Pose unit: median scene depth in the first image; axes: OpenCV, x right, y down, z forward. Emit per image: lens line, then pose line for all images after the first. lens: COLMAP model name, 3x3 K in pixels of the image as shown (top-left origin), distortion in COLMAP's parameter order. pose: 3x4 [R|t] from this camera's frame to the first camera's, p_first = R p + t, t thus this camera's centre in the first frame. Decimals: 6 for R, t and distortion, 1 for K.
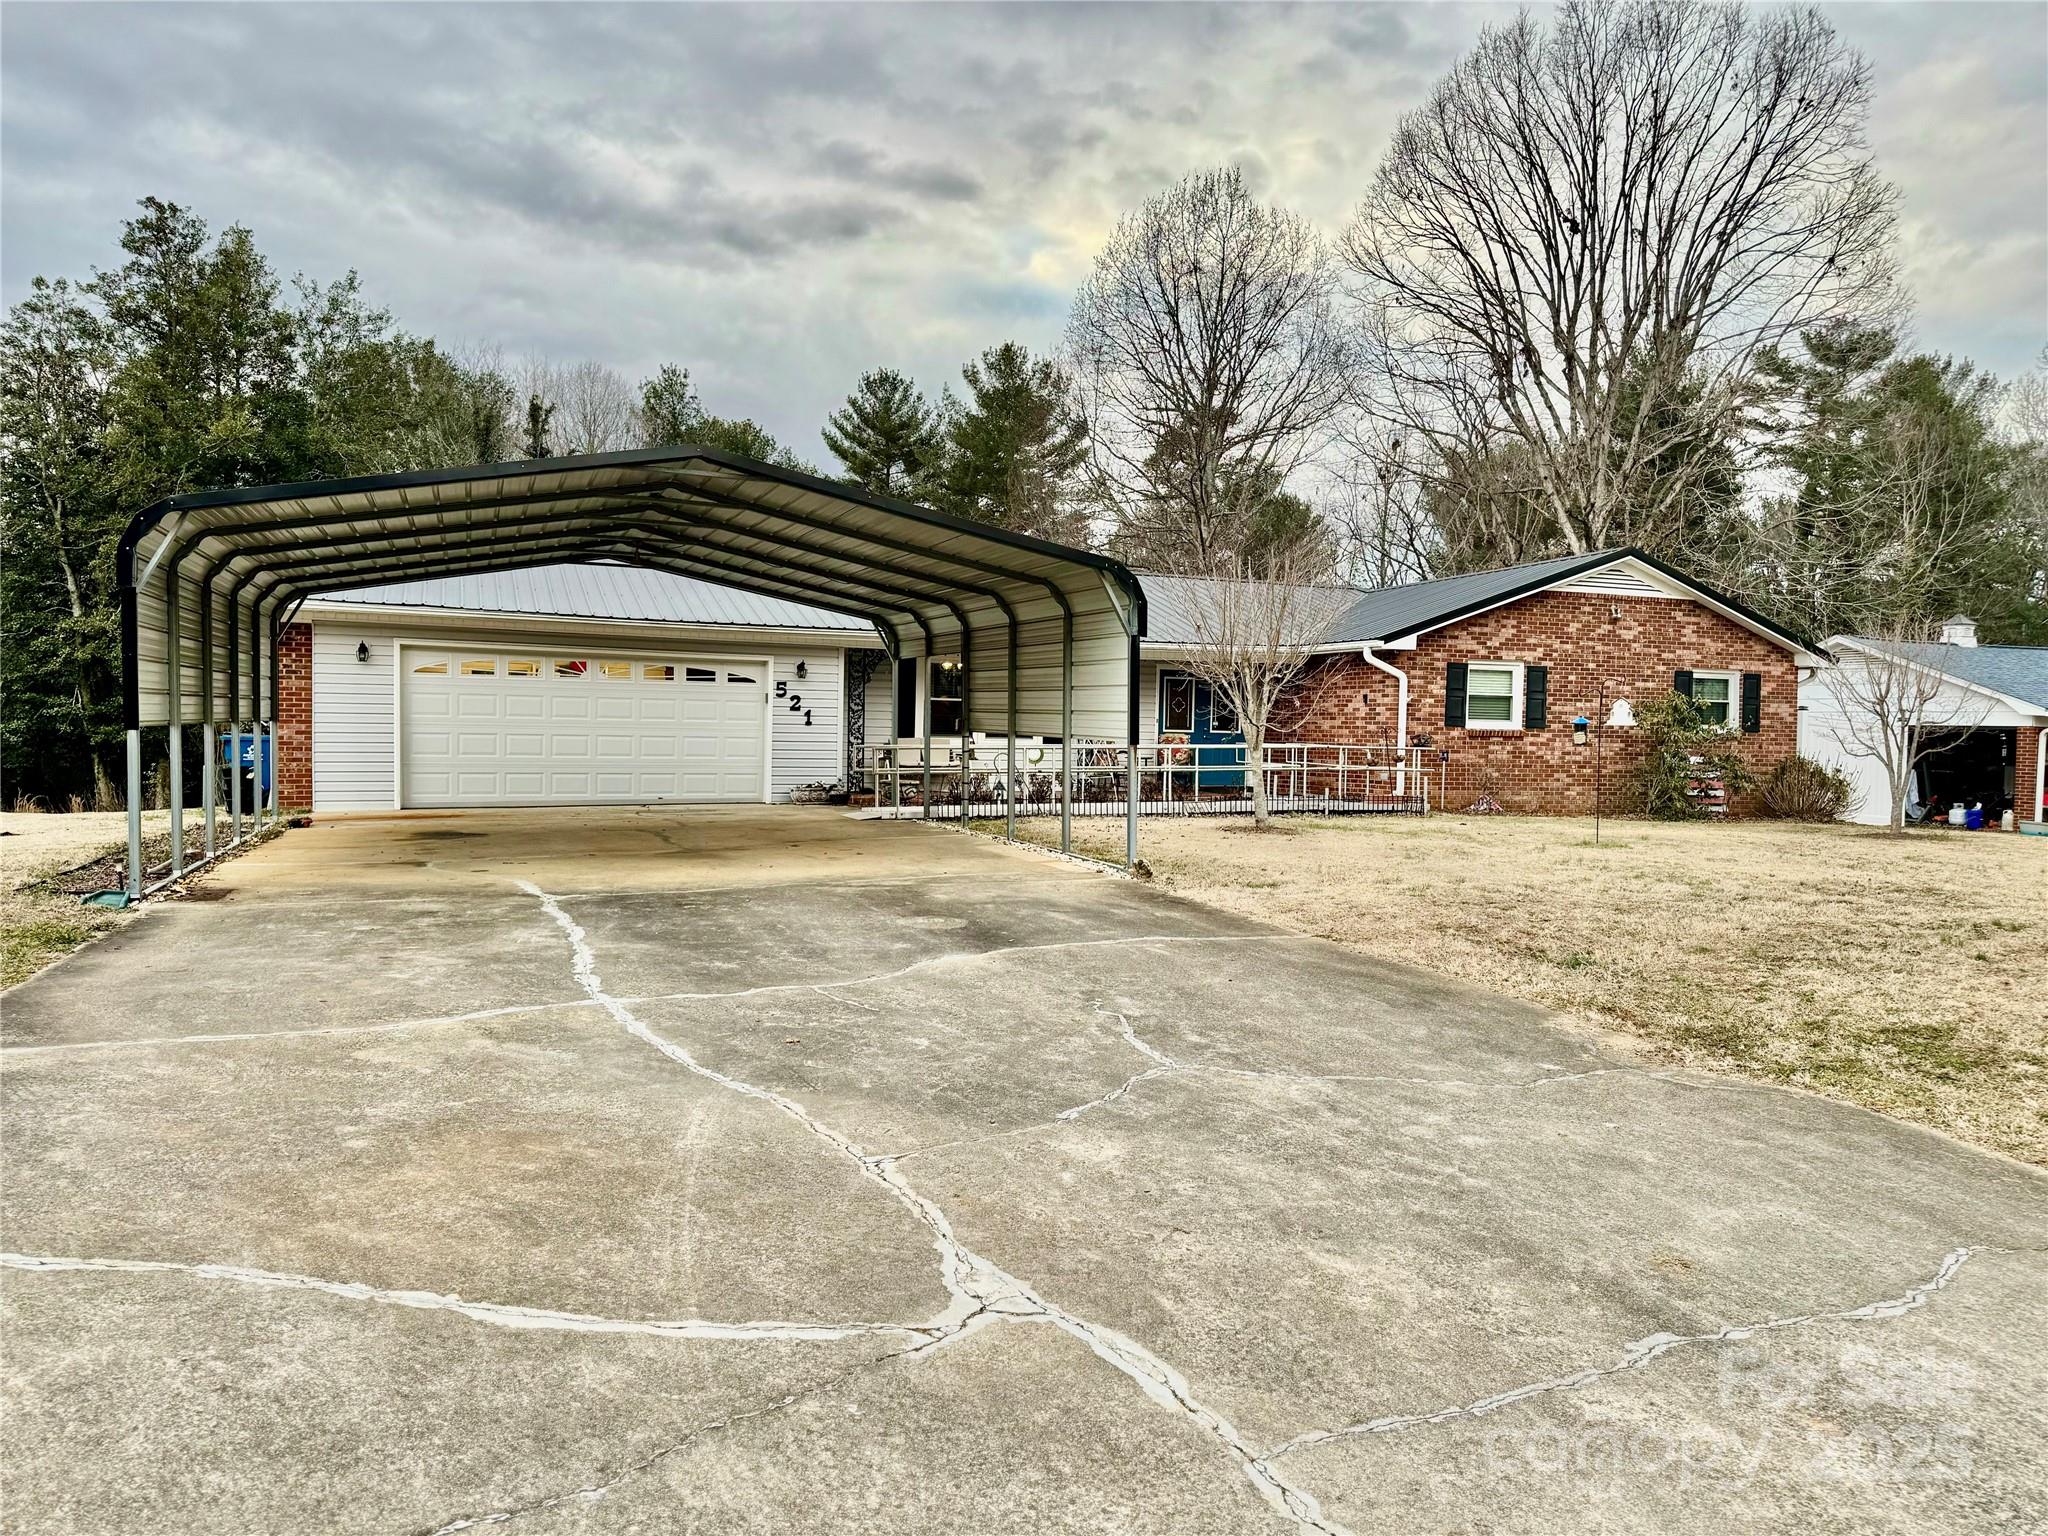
lens RADIAL K [[1441.1, 0, 1015.7], [0, 1441.1, 763.4], [0, 0, 1]] dist [0.093936, -0.097808]
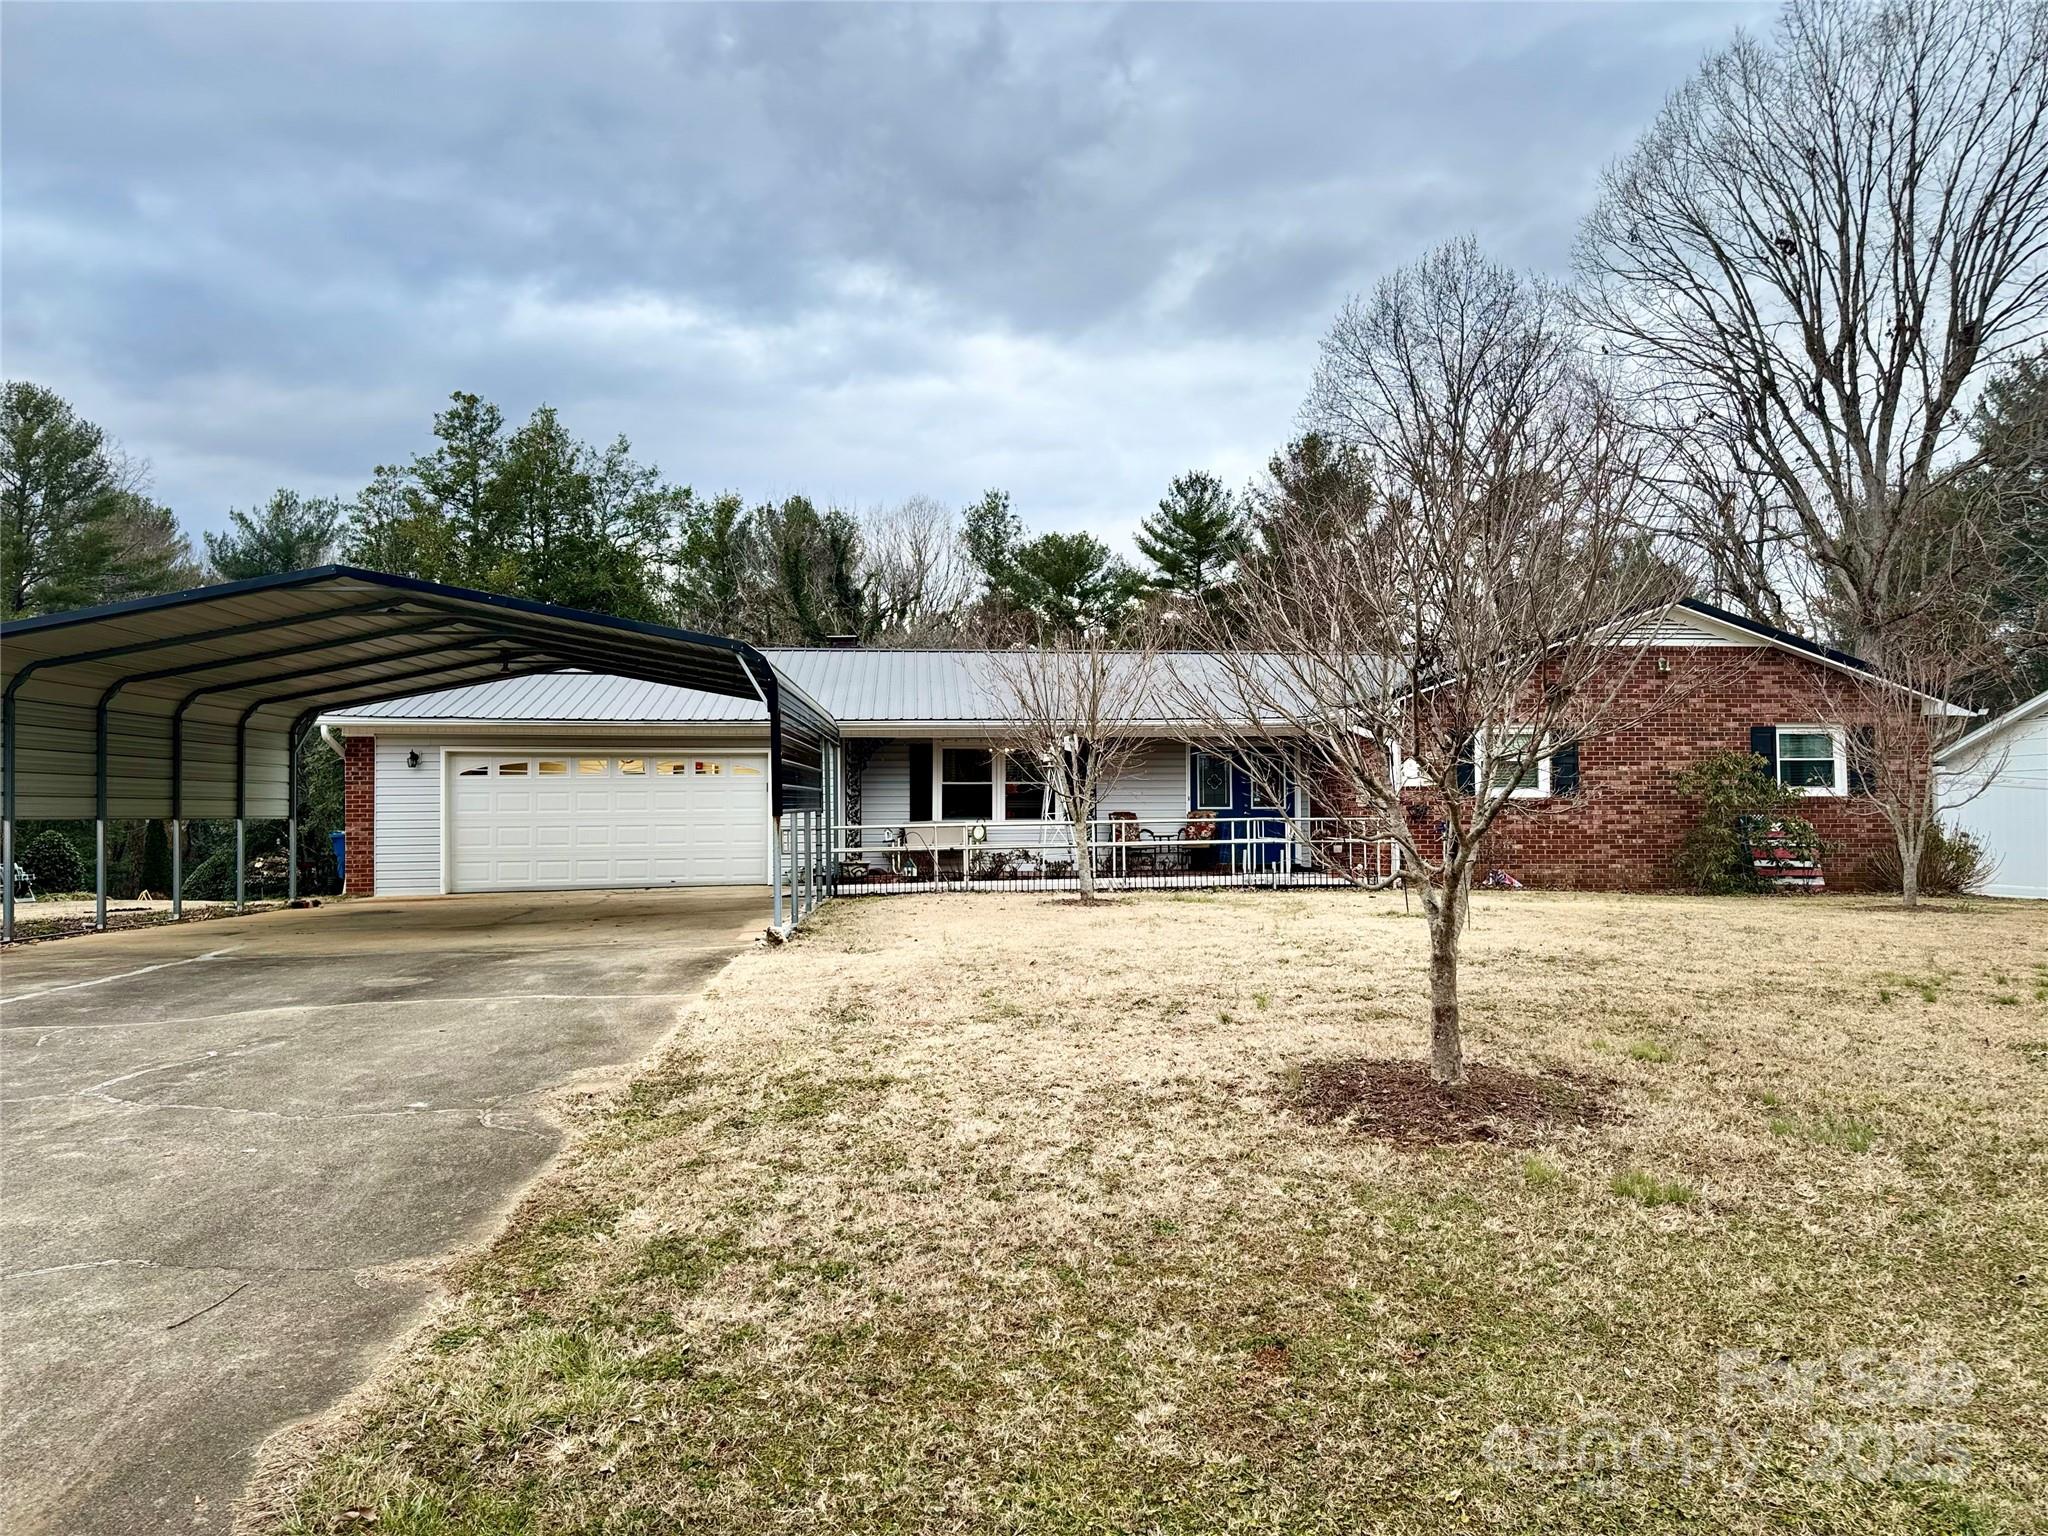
lens RADIAL K [[1431.9, 0, 1031.9], [0, 1431.9, 770.1], [0, 0, 1]] dist [0.078094, -0.068660]
pose [[0.958140, -0.035143, -0.284134, 0.292620], [0.017157, 0.997702, -0.065547, 0.014027], [0.285785, 0.057928, 0.956541, 0.030275]]
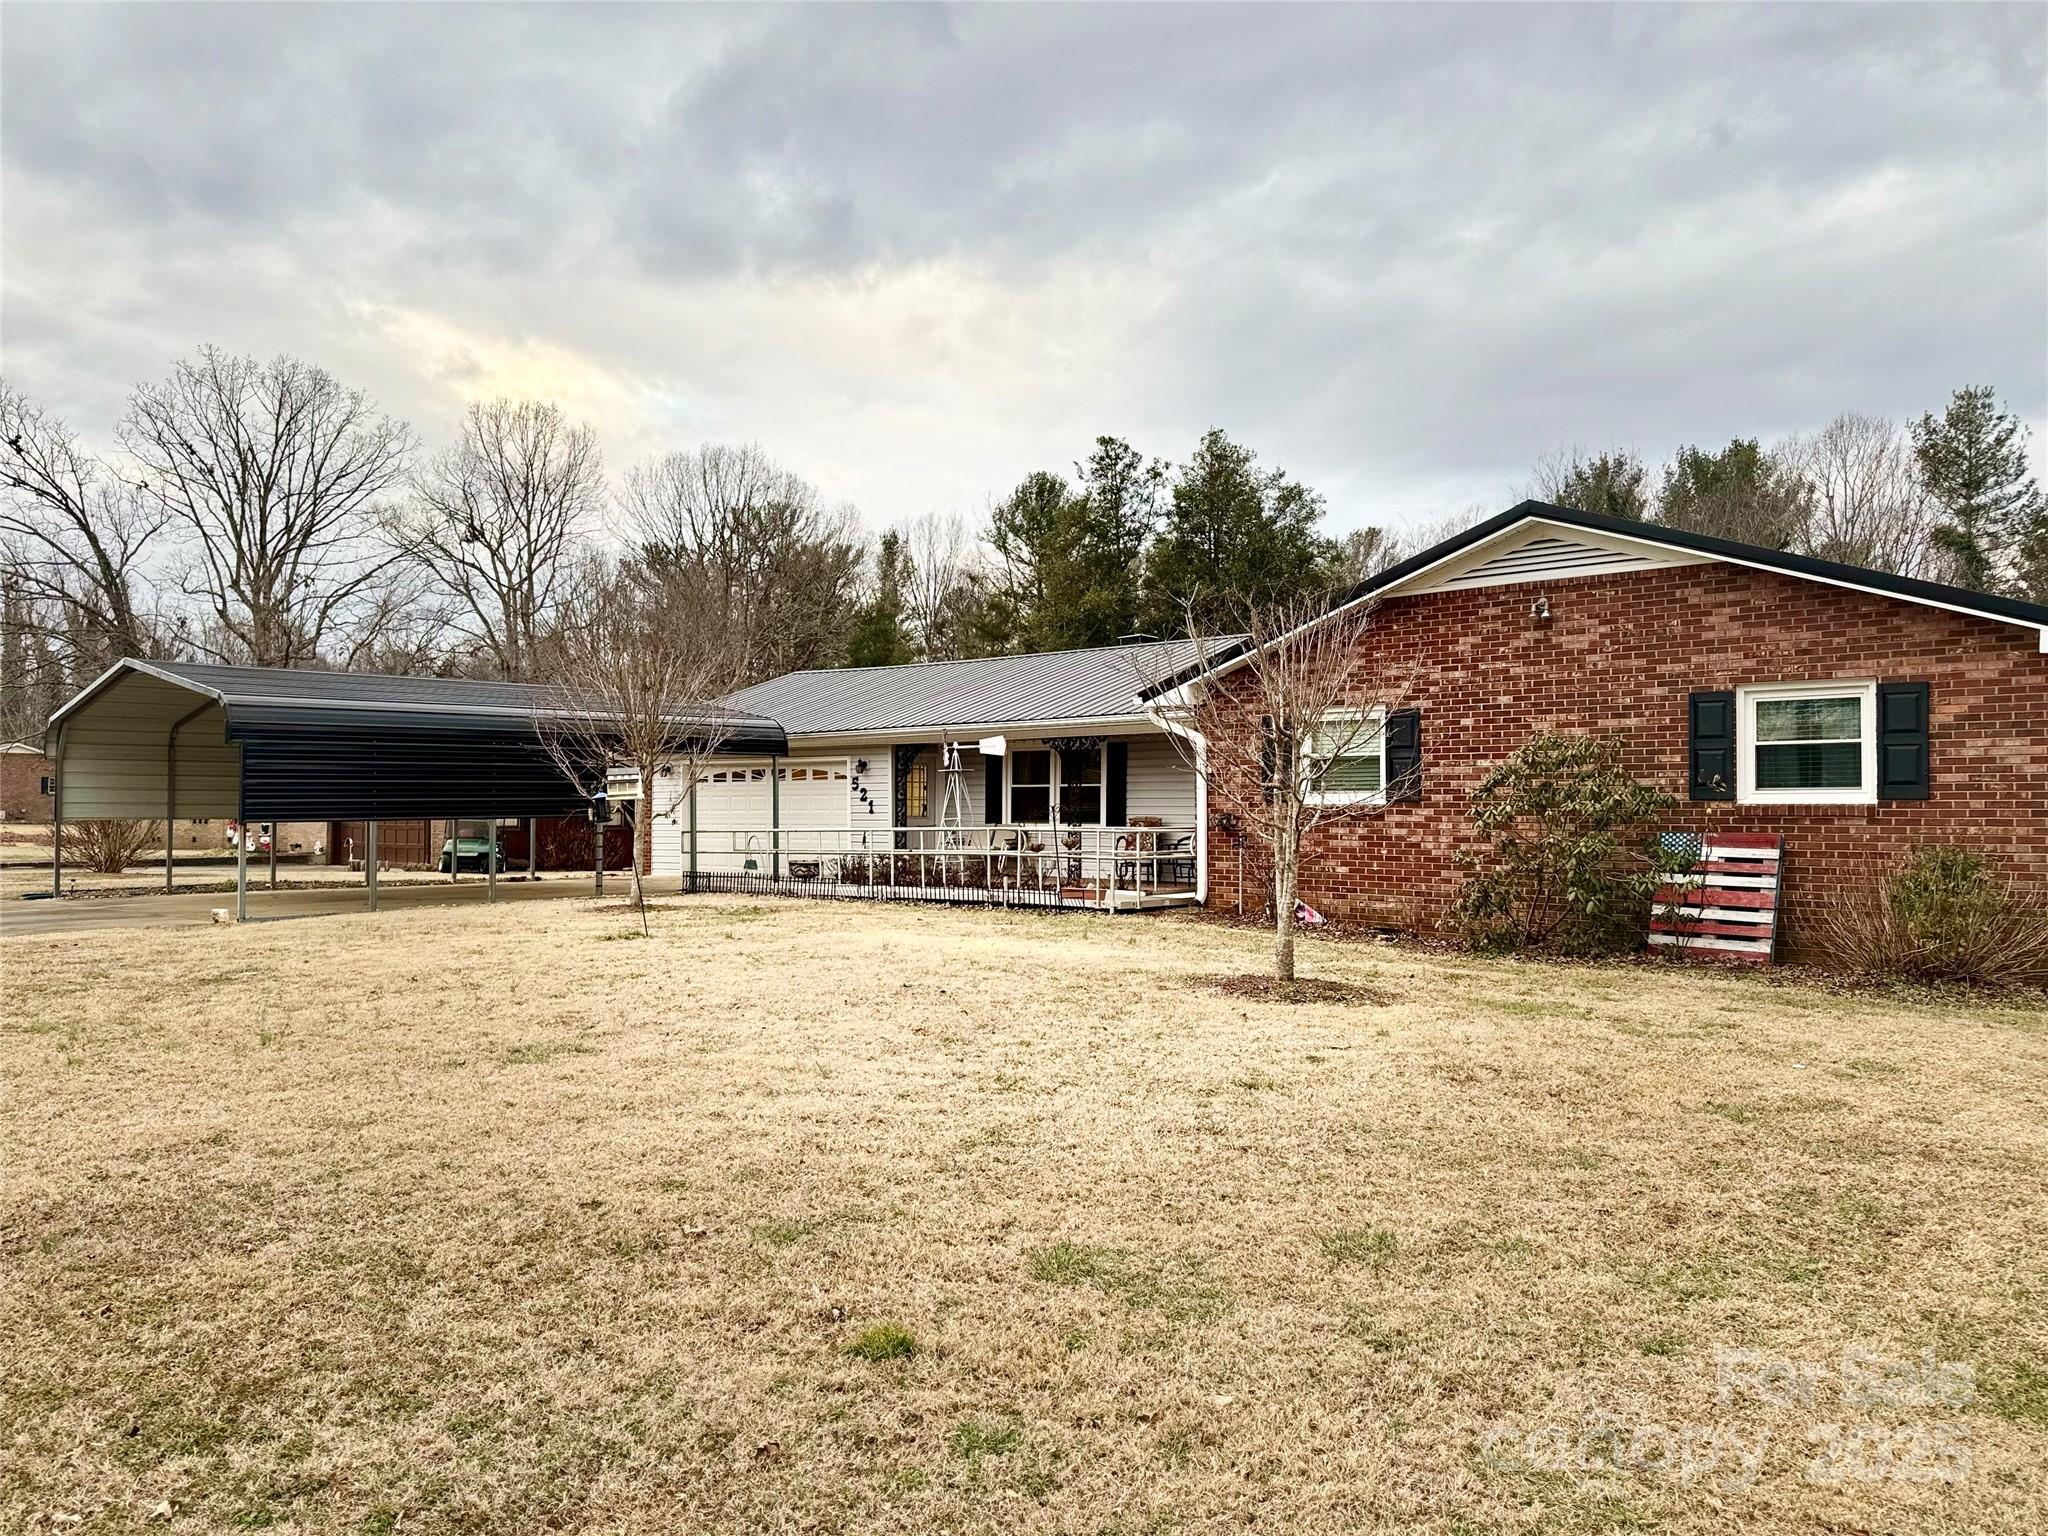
lens RADIAL K [[1426.5, 0, 995.4], [0, 1426.5, 778.3], [0, 0, 1]] dist [0.076601, -0.118478]
pose [[0.437939, -0.038496, -0.898180, 0.862184], [-0.017054, 0.998547, -0.051113, 0.001987], [0.898843, 0.037702, 0.436647, 0.542073]]
